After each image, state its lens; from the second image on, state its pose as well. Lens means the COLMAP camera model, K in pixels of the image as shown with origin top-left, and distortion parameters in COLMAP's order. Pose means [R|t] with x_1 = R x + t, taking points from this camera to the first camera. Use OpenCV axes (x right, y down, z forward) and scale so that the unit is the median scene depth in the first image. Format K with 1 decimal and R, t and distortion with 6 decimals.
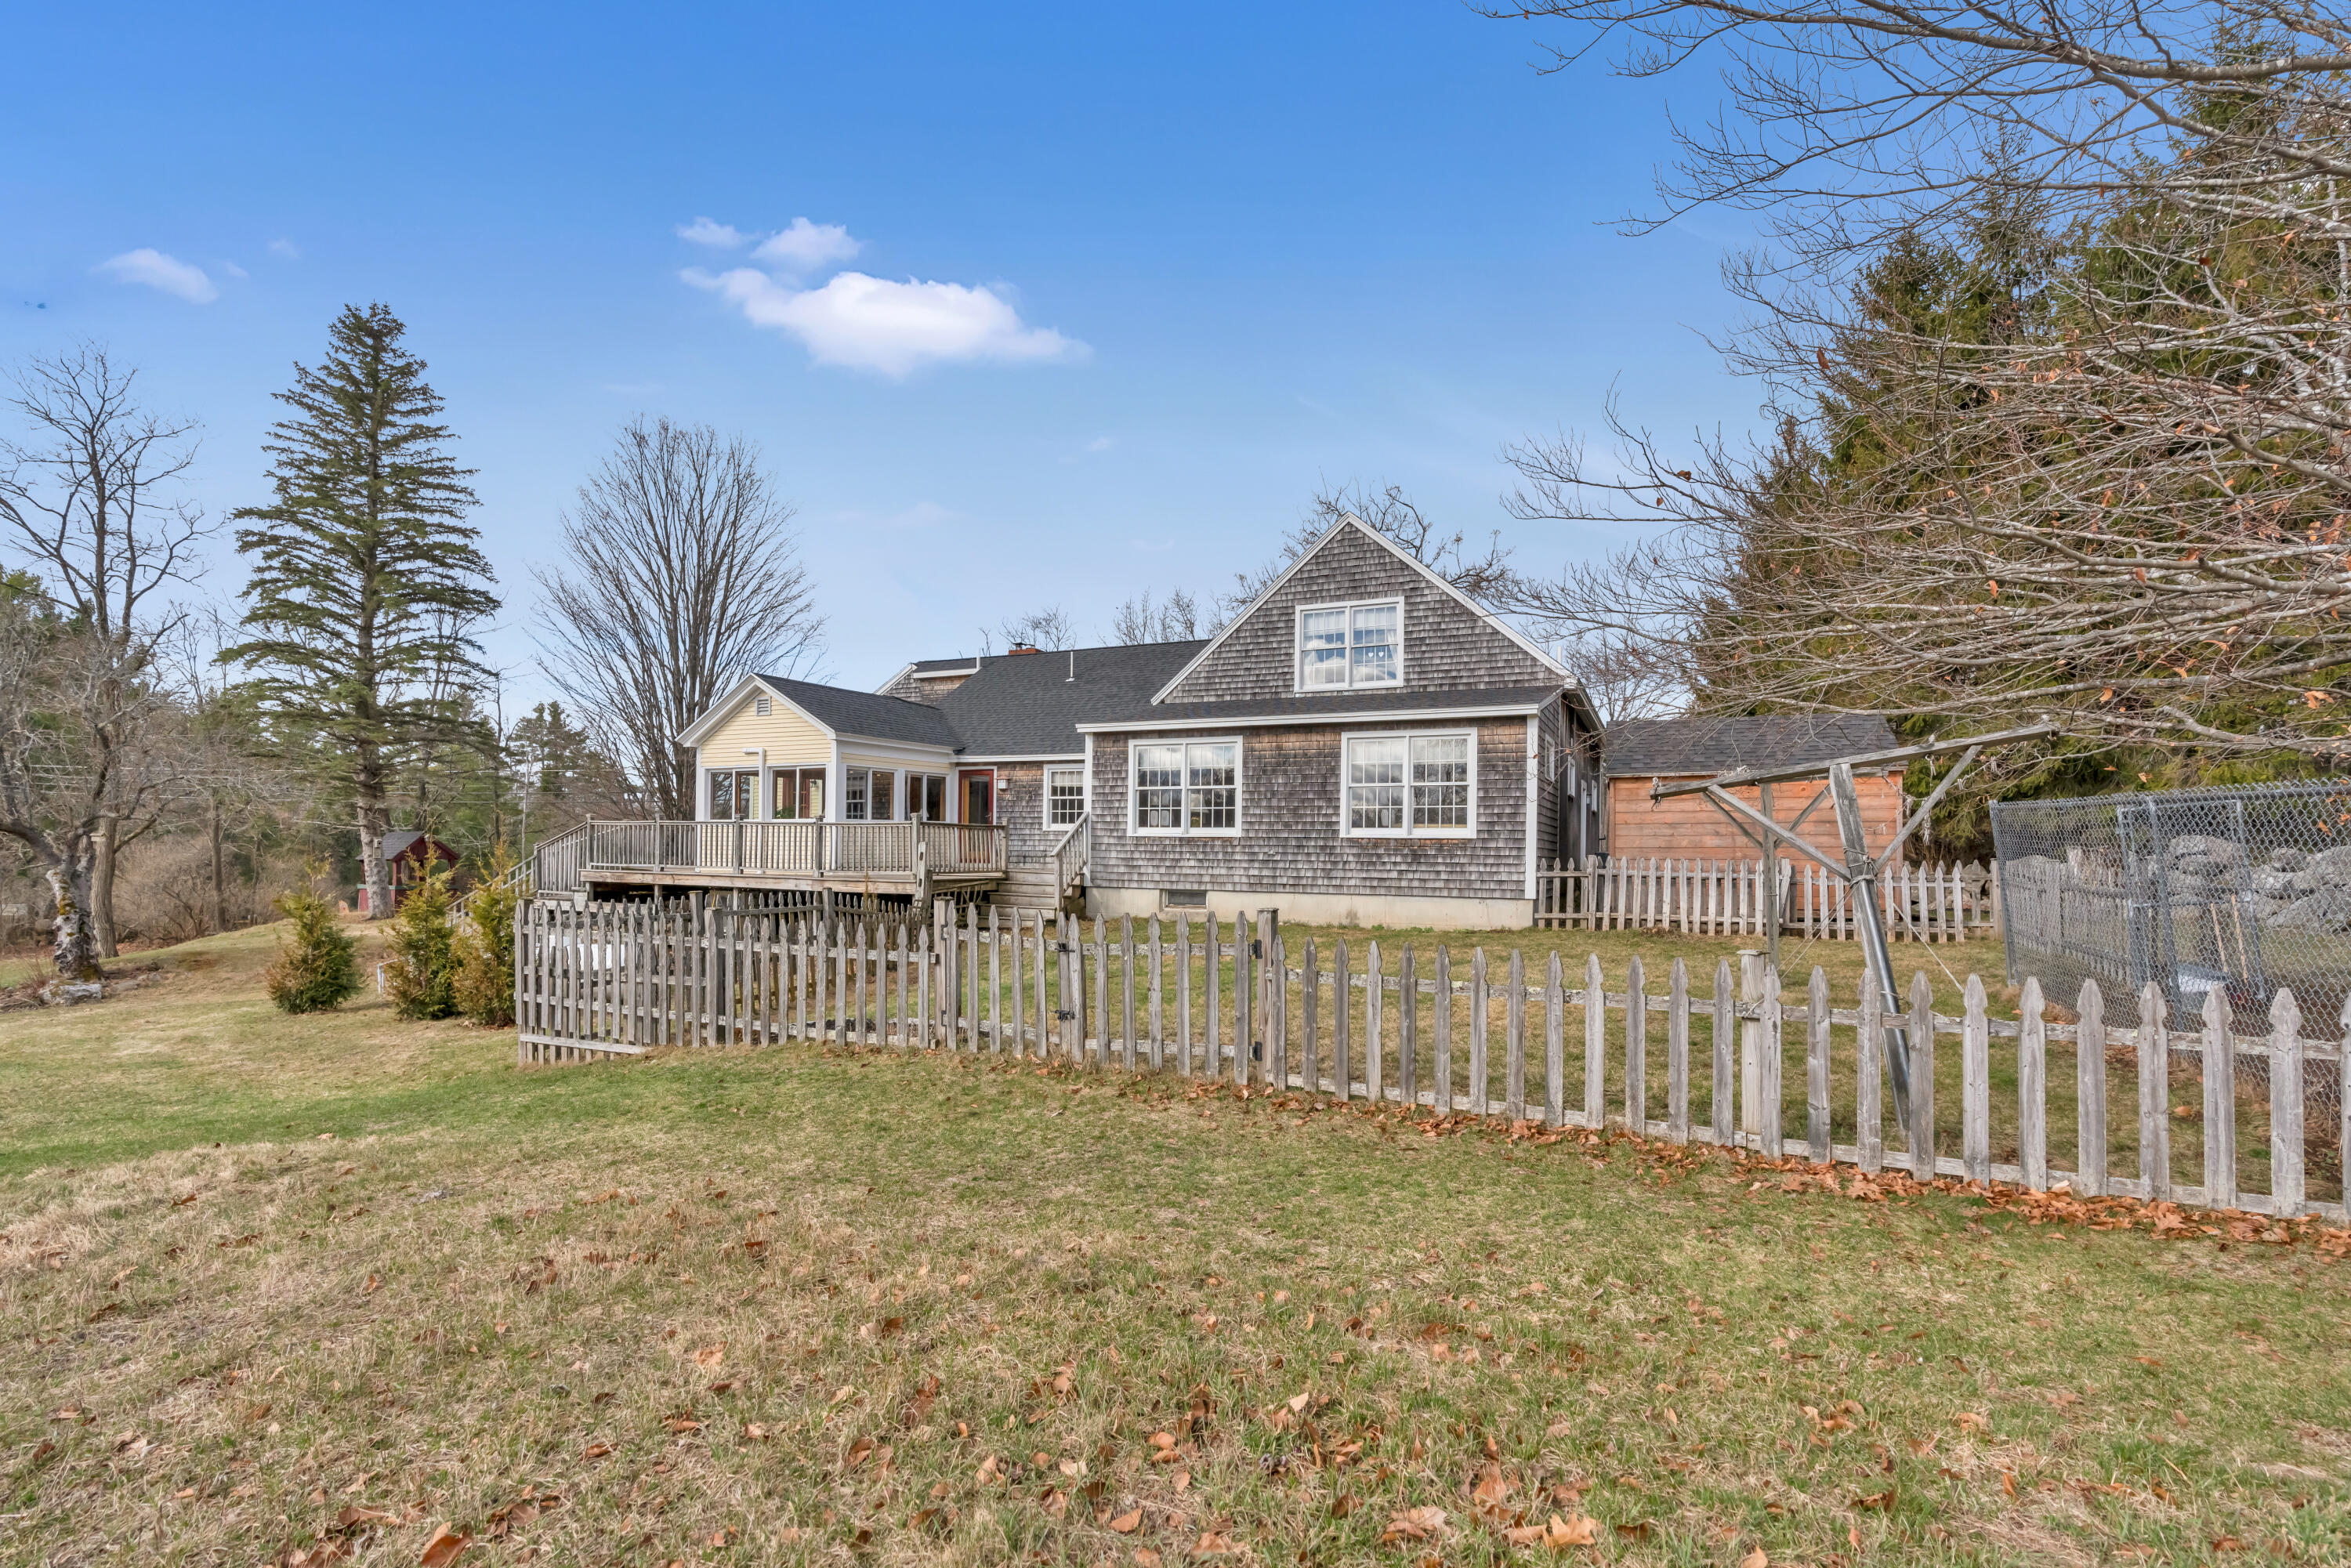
lens RADIAL K [[1062.4, 0, 1186.3], [0, 1062.4, 801.4], [0, 0, 1]] dist [-0.005672, 0.002153]
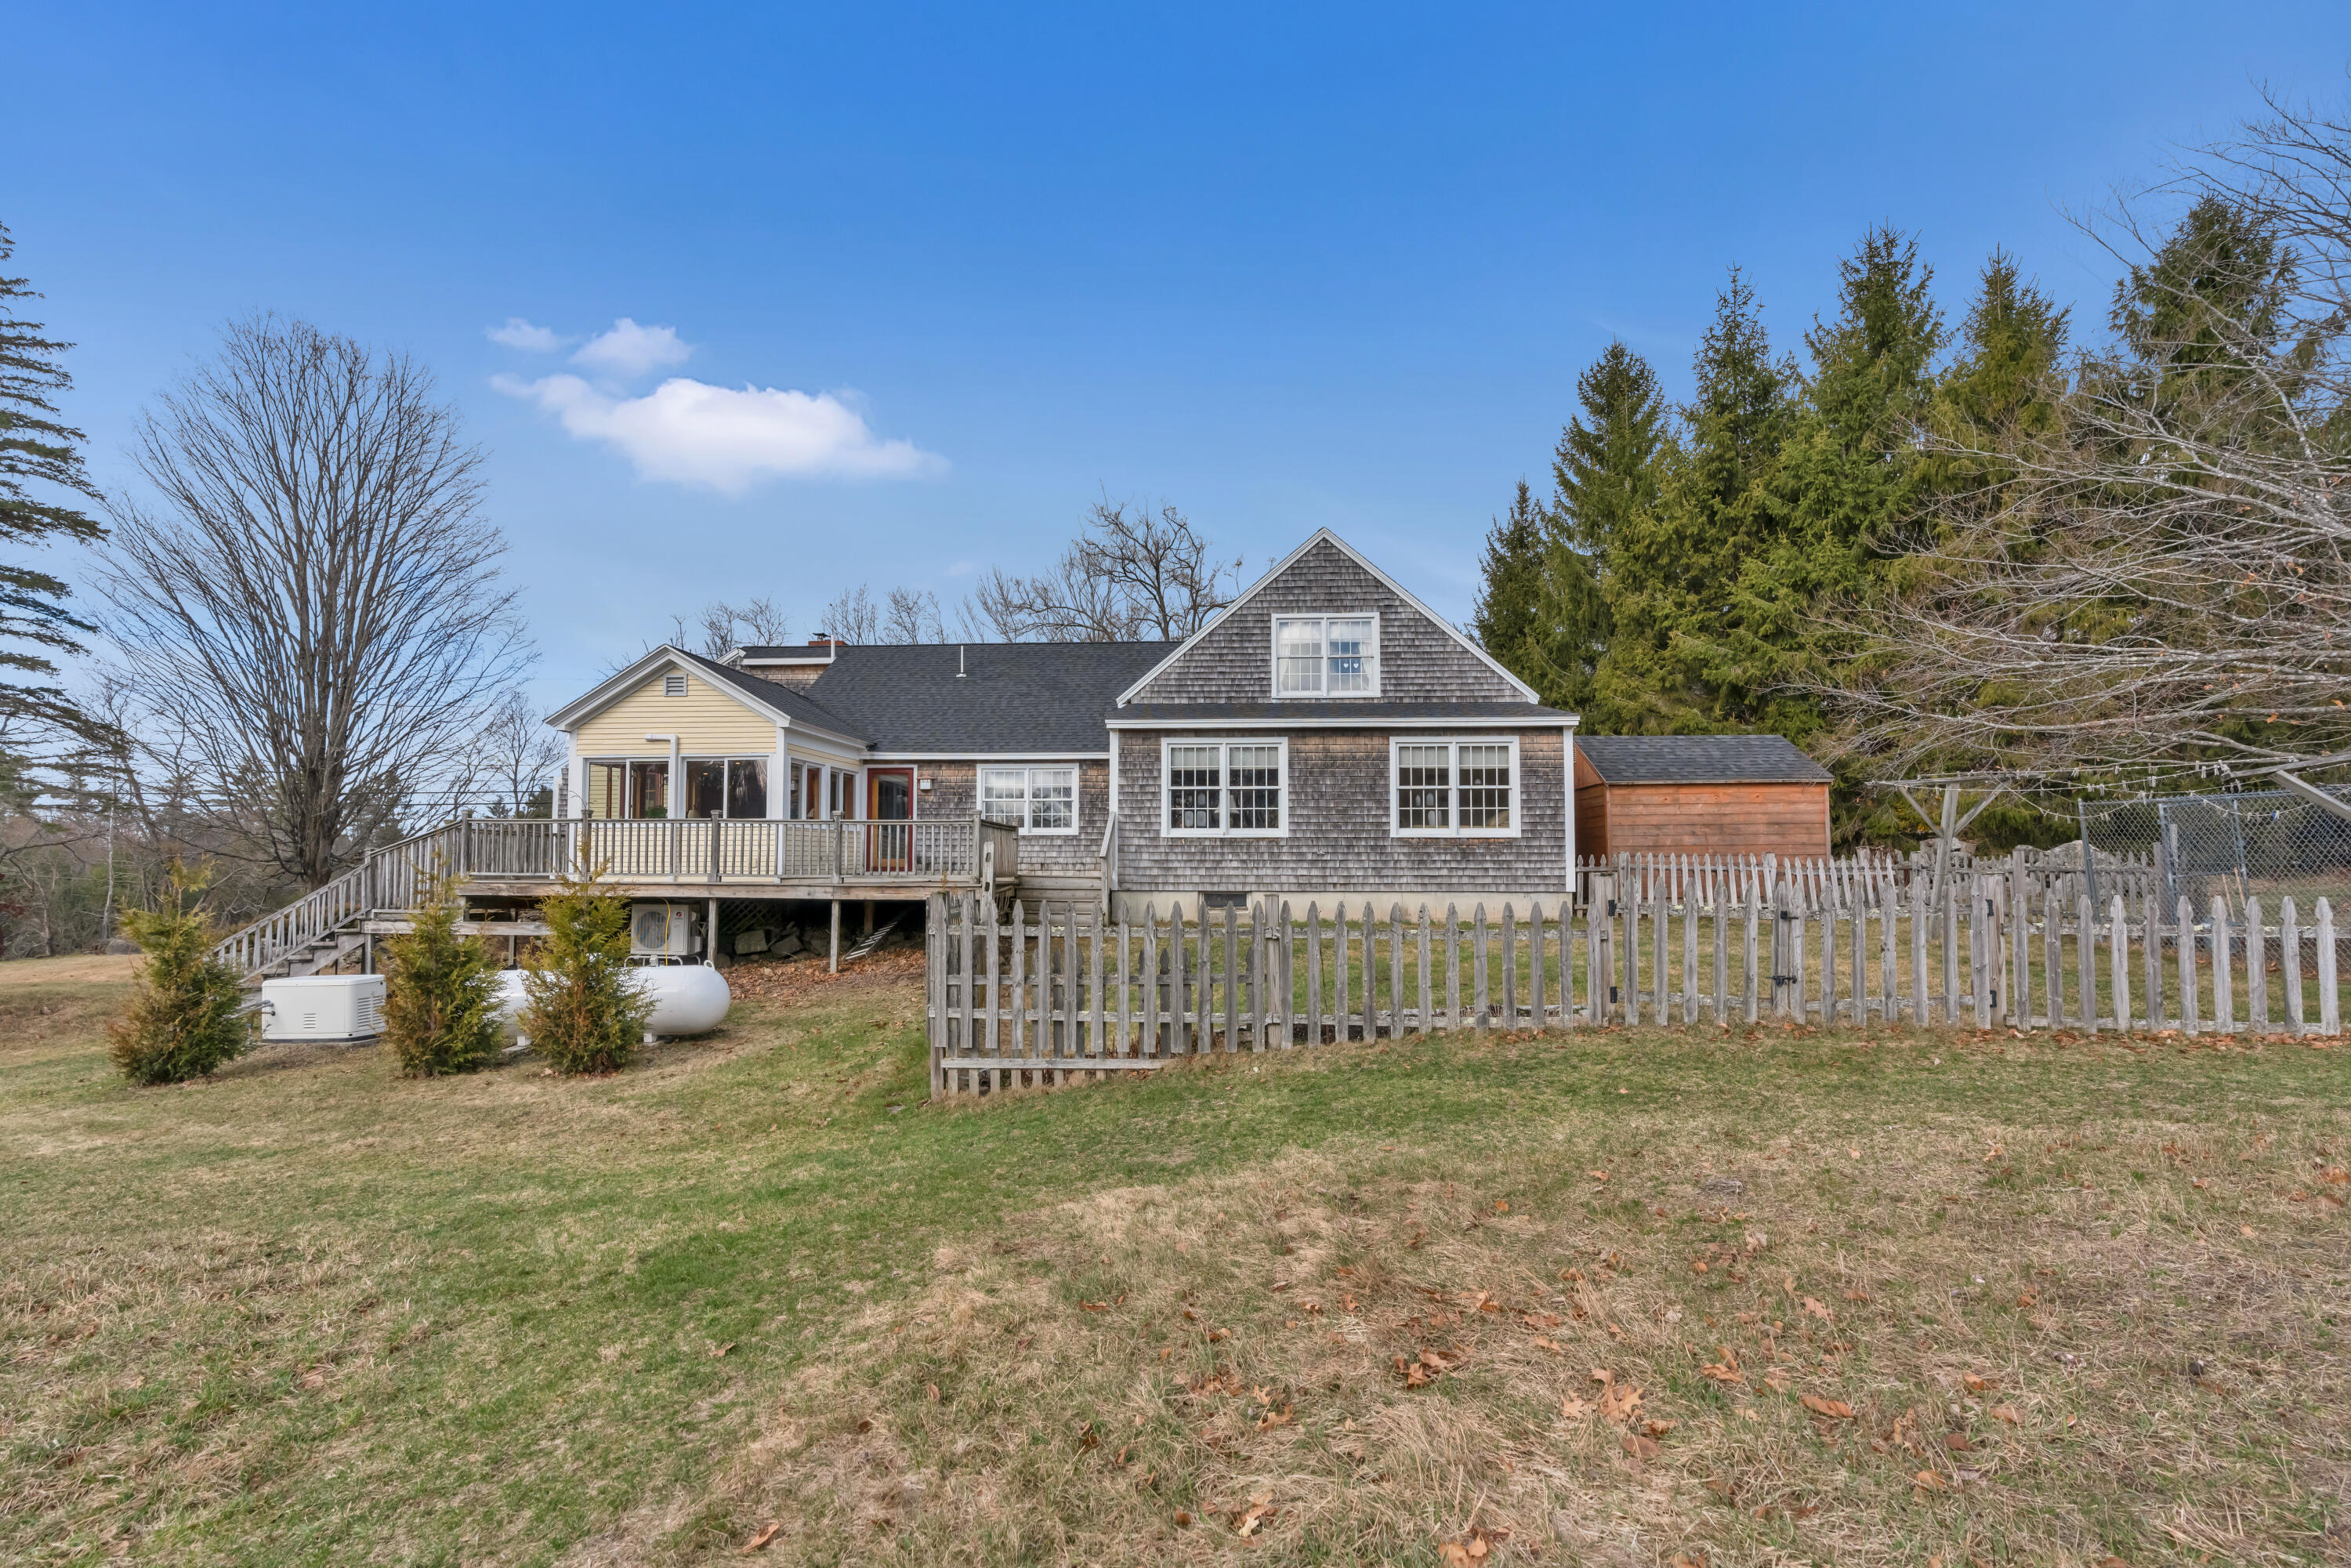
lens RADIAL K [[1062.4, 0, 1237.9], [0, 1062.4, 788.1], [0, 0, 1]] dist [-0.005672, 0.002153]
pose [[0.935874, 0.016965, 0.351926, -0.336853], [-0.007296, 0.999559, -0.028783, 0.015582], [-0.352259, 0.024370, 0.935585, 0.071518]]
